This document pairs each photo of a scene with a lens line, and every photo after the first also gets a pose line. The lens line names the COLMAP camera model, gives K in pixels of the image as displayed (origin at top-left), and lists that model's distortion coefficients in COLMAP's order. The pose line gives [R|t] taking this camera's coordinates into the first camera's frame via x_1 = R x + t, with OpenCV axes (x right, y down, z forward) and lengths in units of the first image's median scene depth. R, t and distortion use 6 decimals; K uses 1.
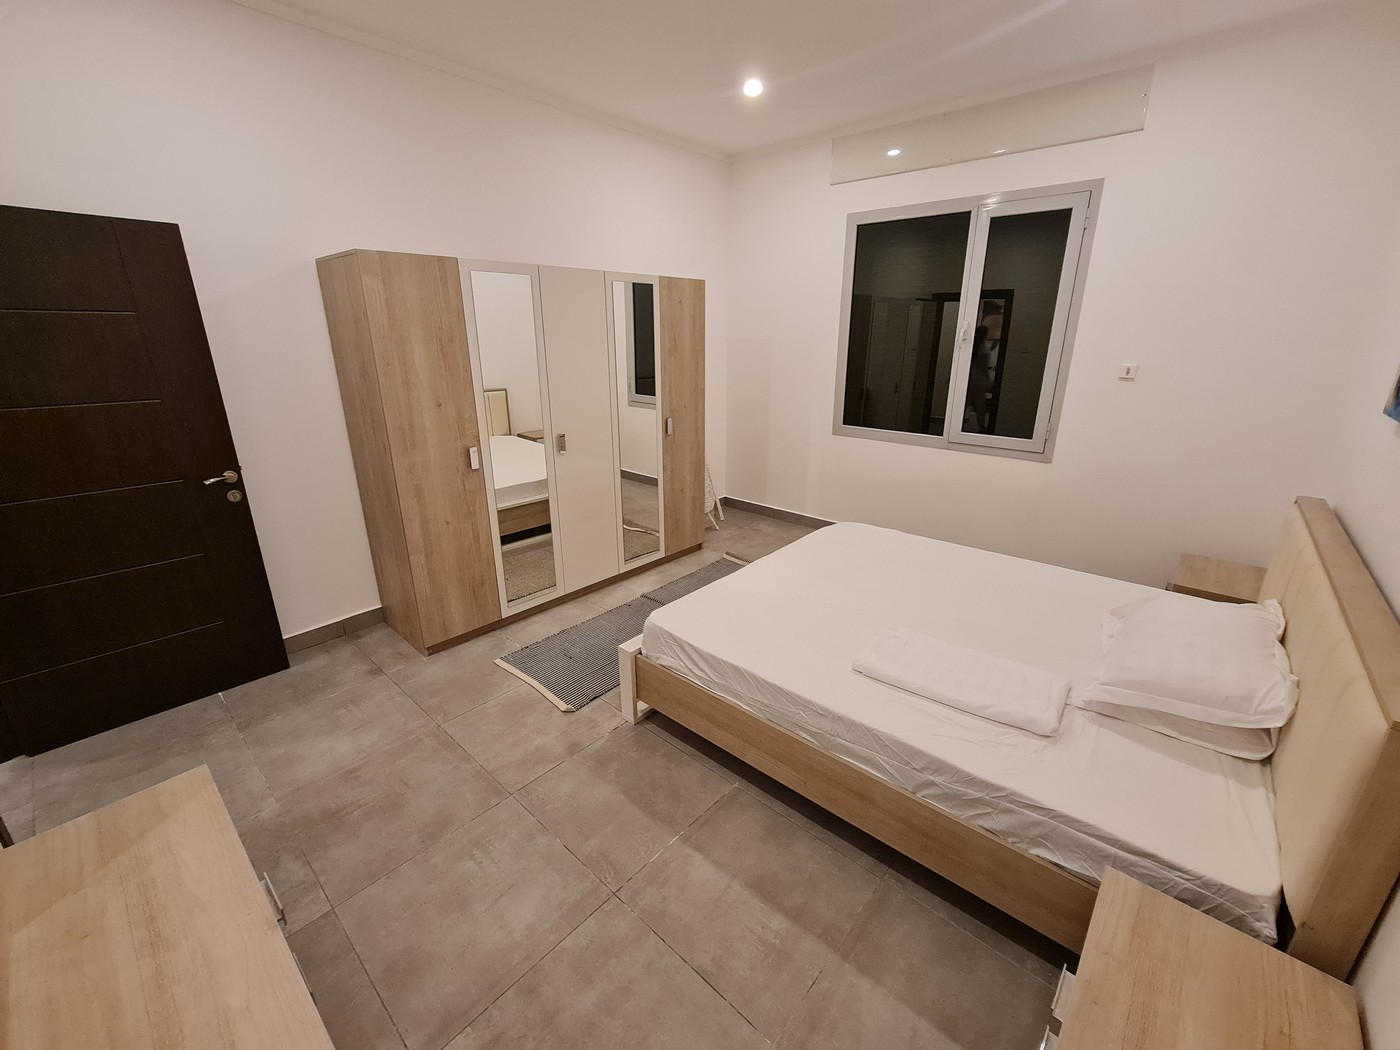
lens RADIAL K [[570.7, 0, 704.4], [0, 570.7, 517.1], [0, 0, 1]] dist [-0.004360, 0.001024]
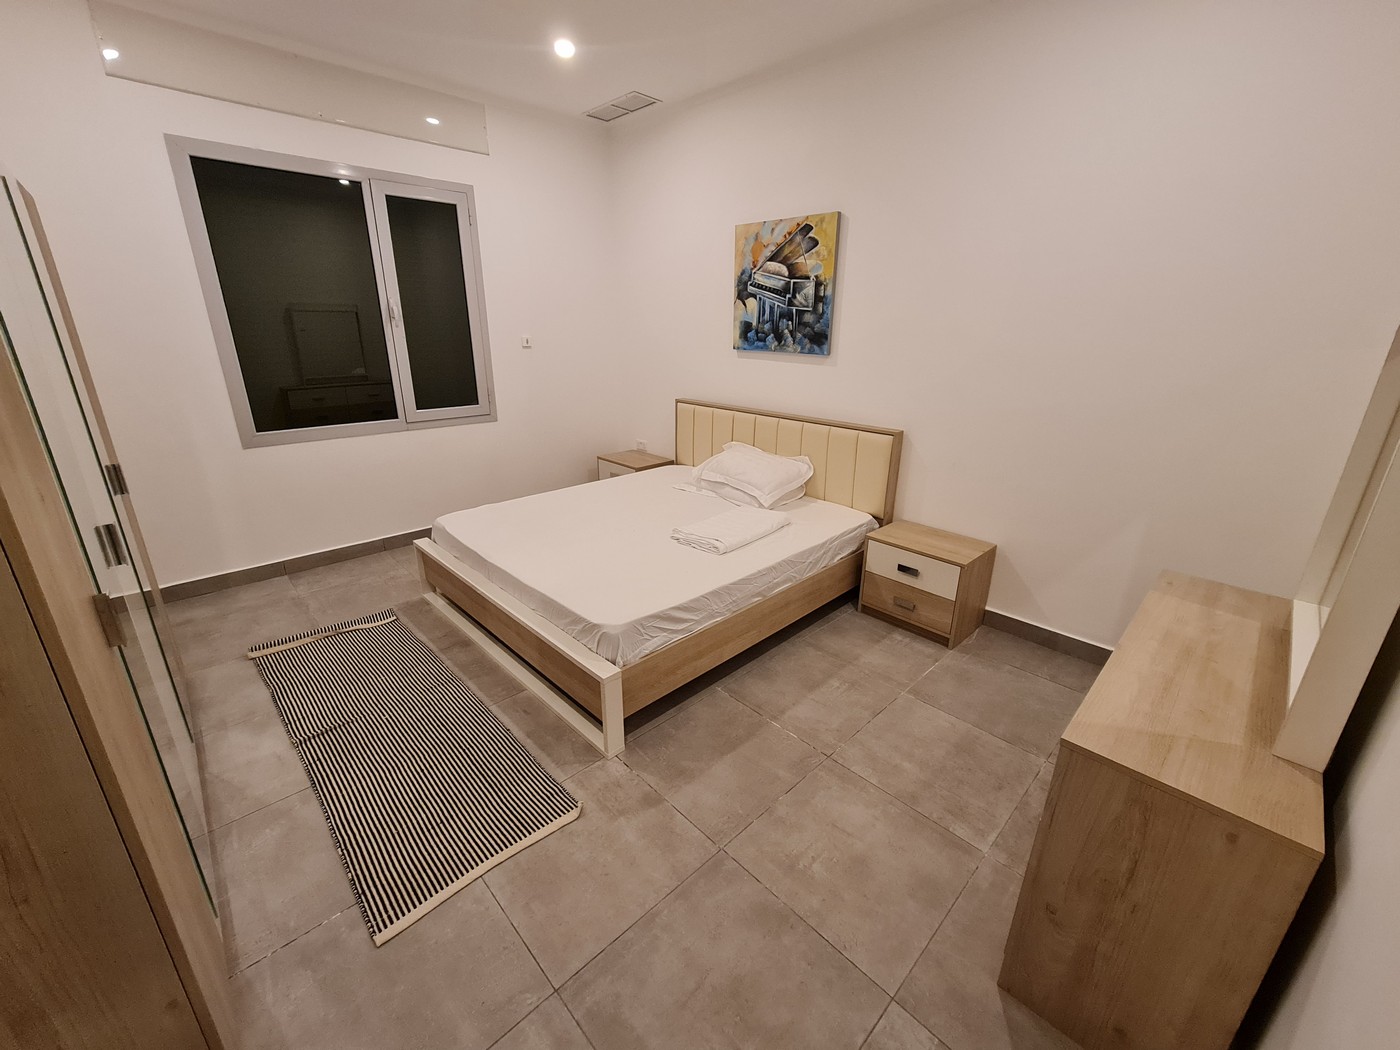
lens RADIAL K [[570.7, 0, 704.4], [0, 570.7, 517.1], [0, 0, 1]] dist [-0.004360, 0.001024]
pose [[0.077699, -0.323495, 0.943034, -1.061756], [0.298961, 0.909925, 0.287505, -0.235196], [-0.951097, 0.259592, 0.167413, 0.810710]]
